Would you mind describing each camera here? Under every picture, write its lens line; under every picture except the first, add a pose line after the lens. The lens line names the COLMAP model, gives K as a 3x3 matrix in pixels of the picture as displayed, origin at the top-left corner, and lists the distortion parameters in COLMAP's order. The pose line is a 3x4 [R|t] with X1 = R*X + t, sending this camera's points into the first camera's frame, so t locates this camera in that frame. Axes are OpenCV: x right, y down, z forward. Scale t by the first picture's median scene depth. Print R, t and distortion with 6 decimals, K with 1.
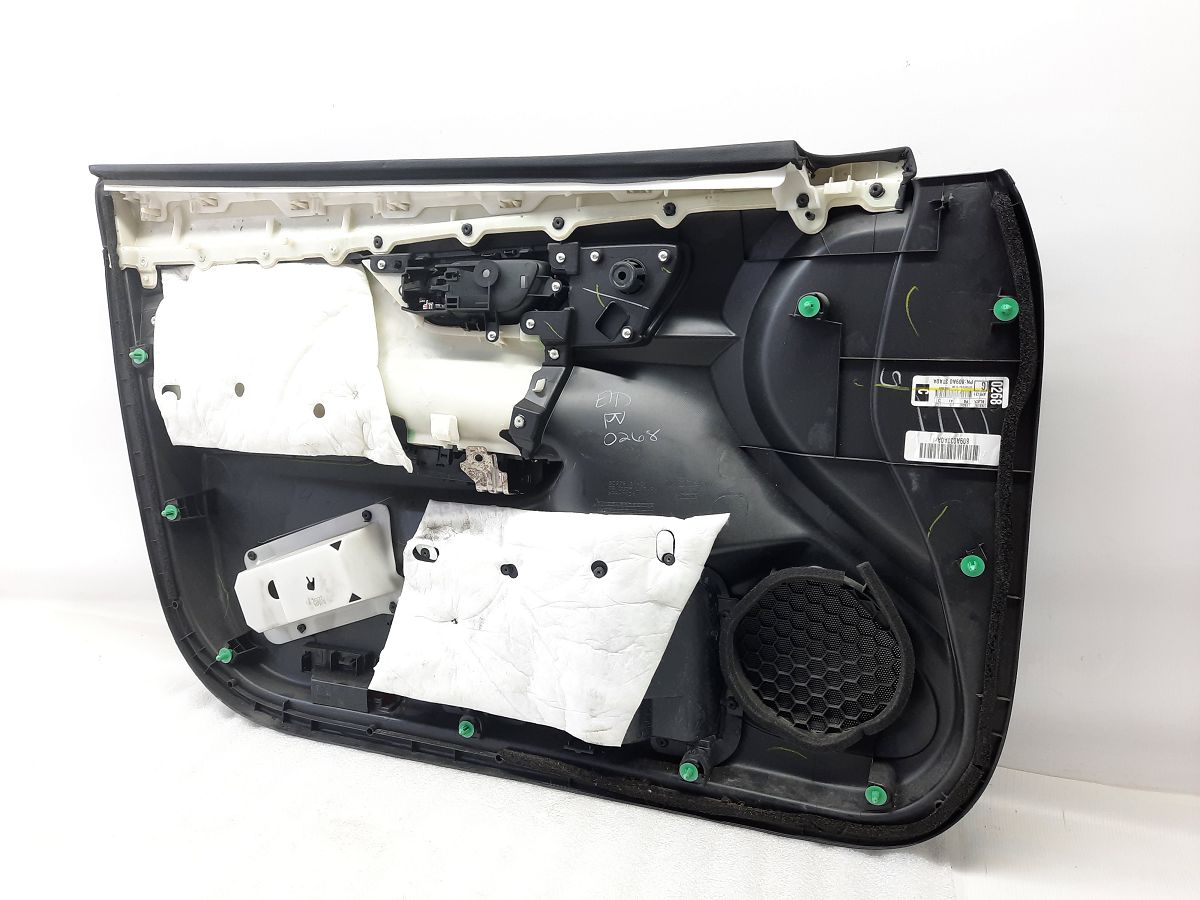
lens RADIAL K [[869.2, 0, 600.6], [0, 869.2, 474.7], [0, 0, 1]] dist [0.071653, -0.127801]
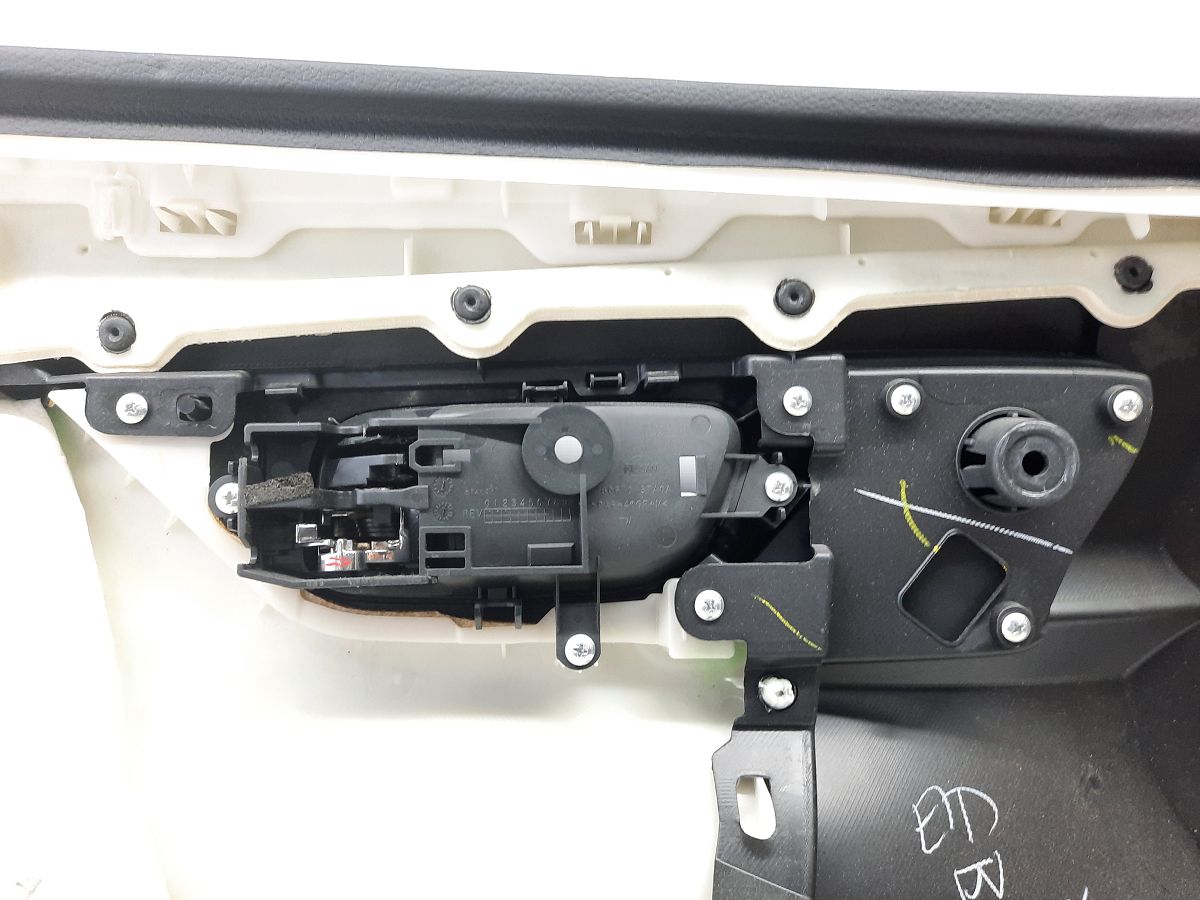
lens RADIAL K [[869.2, 0, 600.6], [0, 869.2, 474.7], [0, 0, 1]] dist [0.071653, -0.127801]
pose [[0.919881, -0.027231, 0.391252, -0.234217], [0.067605, 0.993664, -0.089789, -0.191594], [-0.386328, 0.109046, 0.915893, 0.713372]]
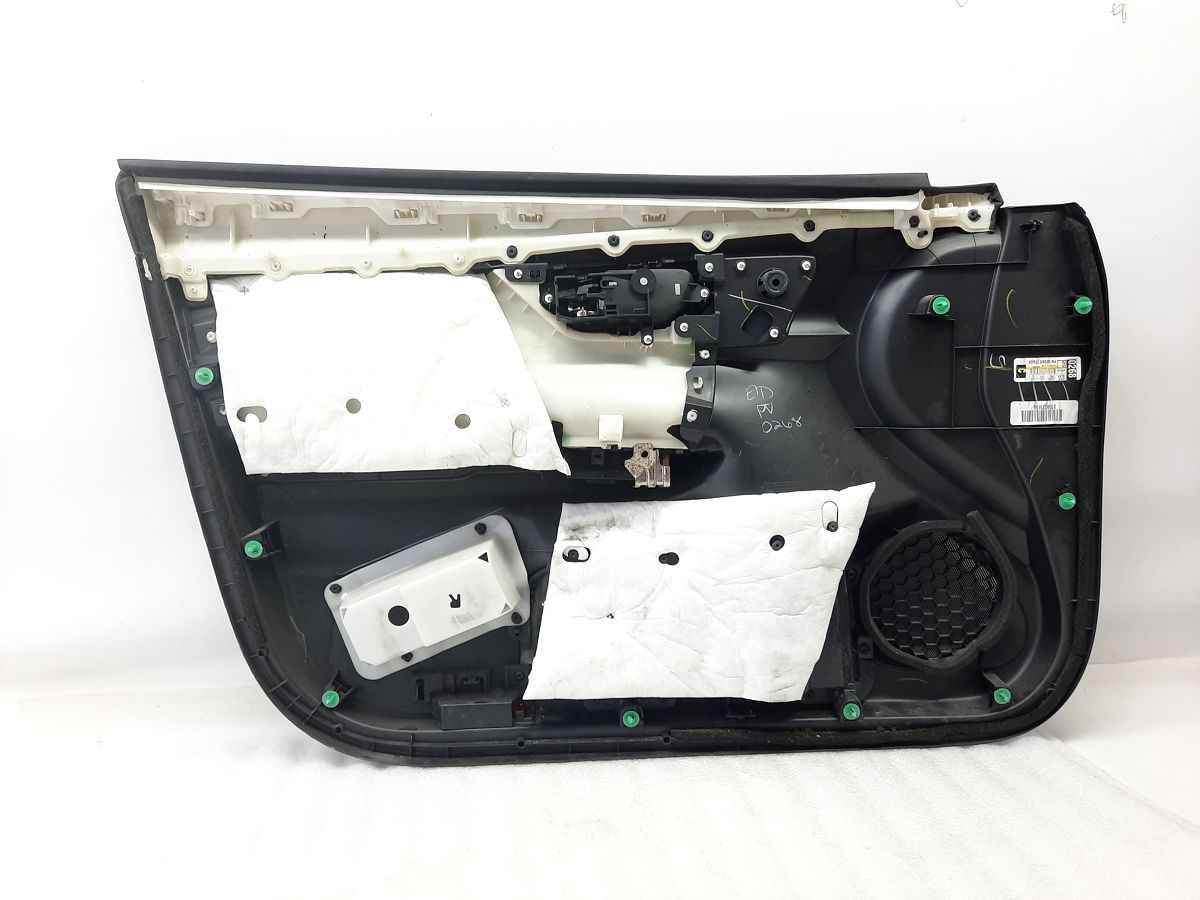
lens RADIAL K [[869.2, 0, 600.6], [0, 869.2, 474.7], [0, 0, 1]] dist [0.071653, -0.127801]
pose [[0.919030, -0.077988, 0.386395, -0.602839], [0.093289, 0.995418, -0.020975, 0.022846], [-0.382989, 0.055323, 0.922095, 0.046180]]
